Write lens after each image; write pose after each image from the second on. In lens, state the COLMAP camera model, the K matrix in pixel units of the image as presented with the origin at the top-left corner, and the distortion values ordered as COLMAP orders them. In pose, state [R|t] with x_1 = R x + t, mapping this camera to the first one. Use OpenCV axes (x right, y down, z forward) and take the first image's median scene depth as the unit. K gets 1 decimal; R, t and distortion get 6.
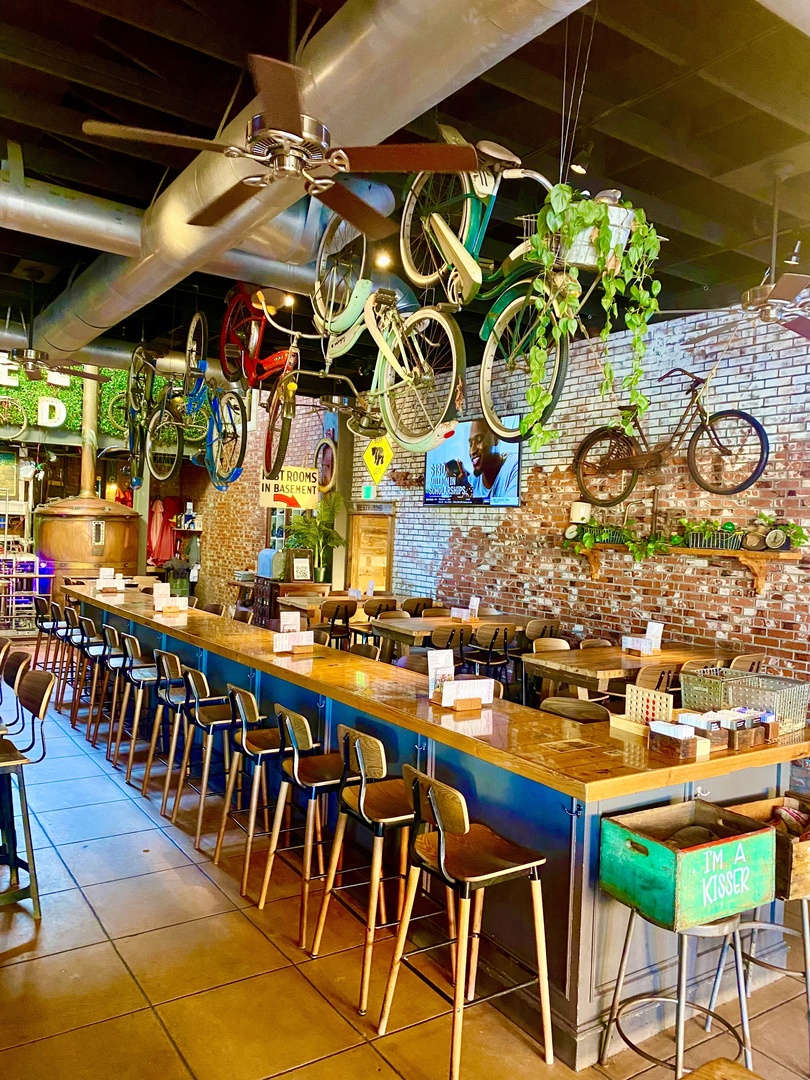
lens RADIAL K [[804.5, 0, 405.0], [0, 804.5, 540.0], [0, 0, 1]] dist [-0.001501, -0.000205]
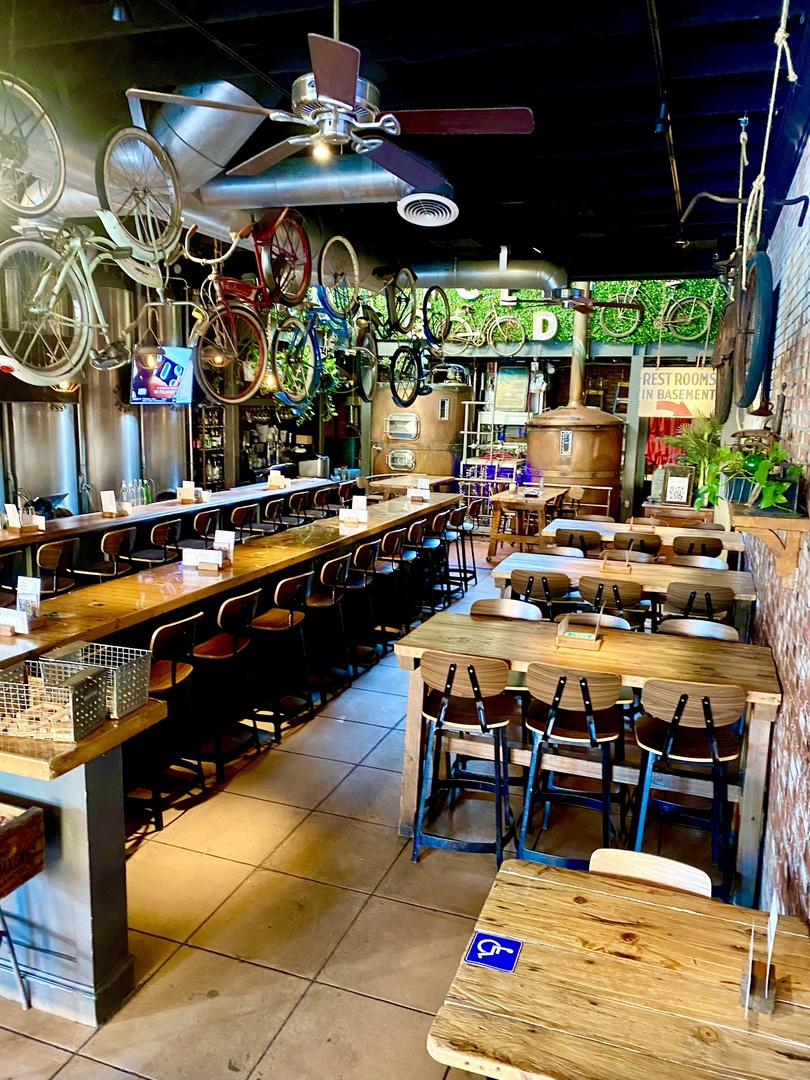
lens RADIAL K [[804.5, 0, 405.0], [0, 804.5, 540.0], [0, 0, 1]] dist [-0.001501, -0.000205]
pose [[0.575340, 0.109793, -0.810512, 0.337198], [-0.007755, 0.991637, 0.128823, -0.015694], [0.817878, -0.067832, 0.571380, 0.232517]]
